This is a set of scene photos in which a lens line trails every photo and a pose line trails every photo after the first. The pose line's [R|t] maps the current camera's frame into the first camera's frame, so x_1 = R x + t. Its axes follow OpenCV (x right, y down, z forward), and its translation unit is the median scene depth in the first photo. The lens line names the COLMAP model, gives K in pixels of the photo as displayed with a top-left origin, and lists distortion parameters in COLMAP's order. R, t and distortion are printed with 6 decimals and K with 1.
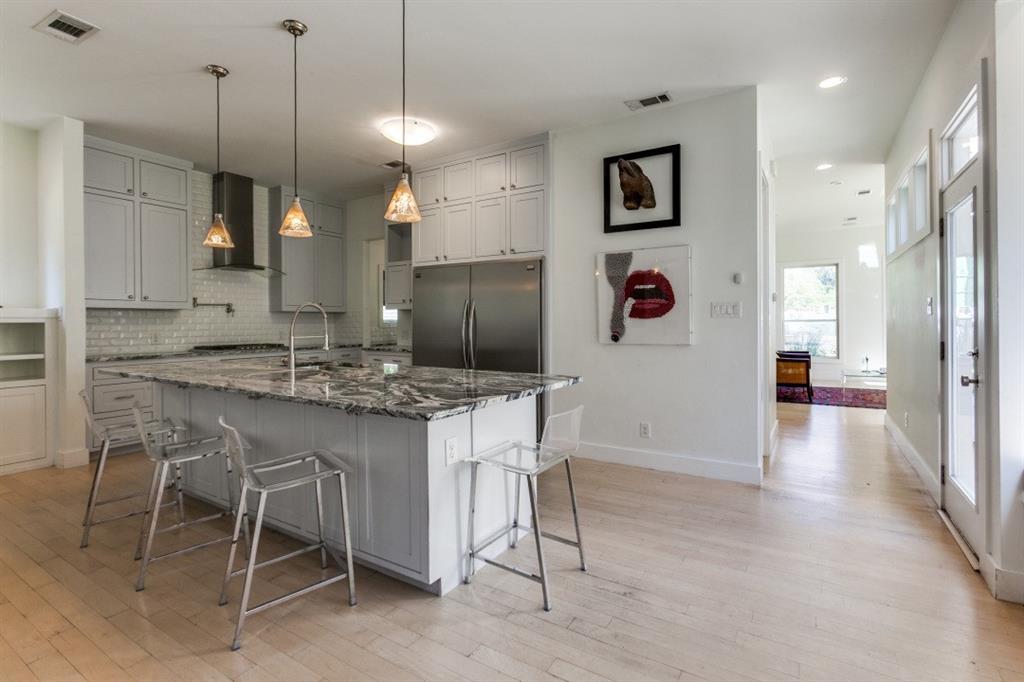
lens RADIAL K [[463.9, 0, 546.9], [0, 463.9, 322.4], [0, 0, 1]] dist [-0.026495, 0.000082]
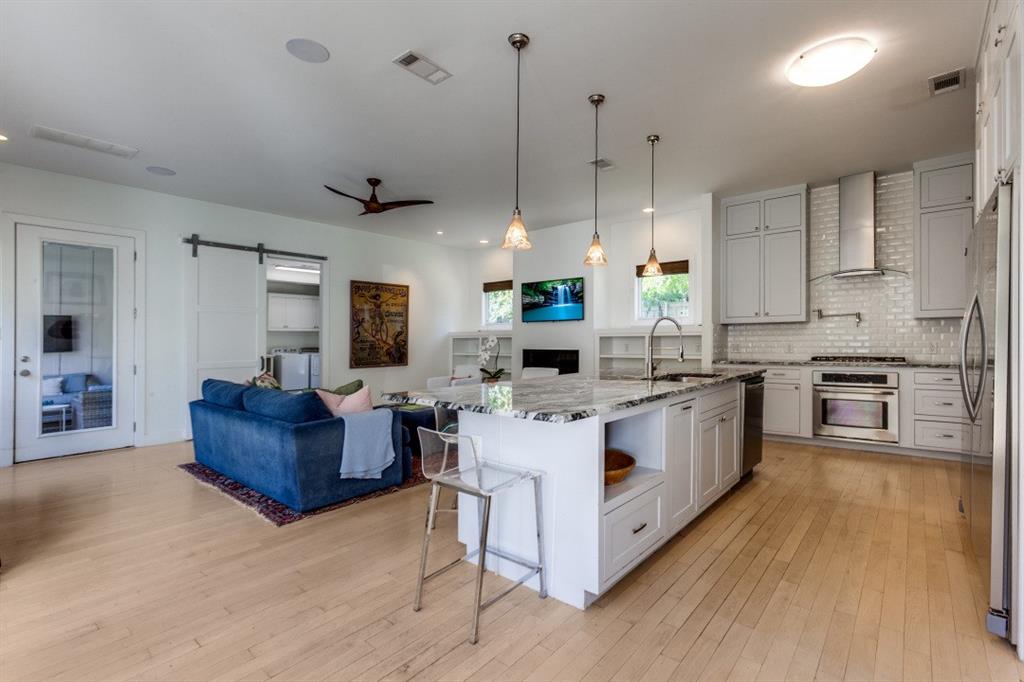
lens RADIAL K [[468.7, 0, 542.3], [0, 468.7, 323.3], [0, 0, 1]] dist [0.000098, 0.000367]
pose [[-0.155707, -0.030560, -0.987330, 0.500540], [0.007713, 0.999453, -0.032151, 0.008021], [0.987773, -0.012622, -0.155387, 0.708423]]
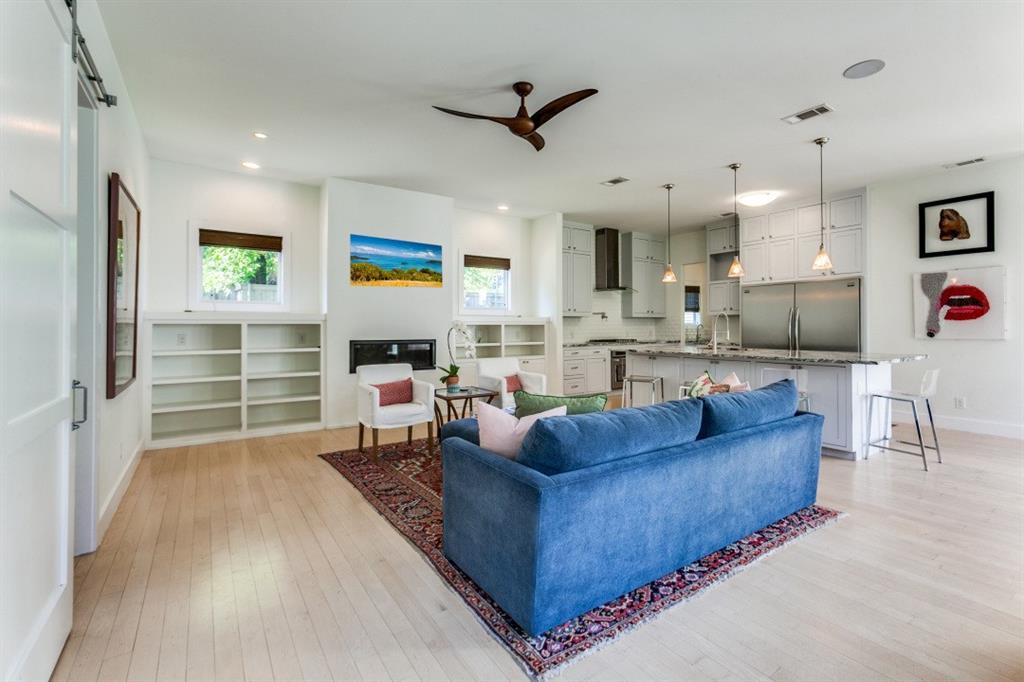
lens RADIAL K [[468.7, 0, 542.3], [0, 468.7, 323.3], [0, 0, 1]] dist [0.000098, 0.000367]
pose [[0.912211, -0.004506, -0.409696, -0.332849], [0.002433, 0.999981, -0.005581, 0.005067], [0.409714, 0.004095, 0.912205, -0.737213]]
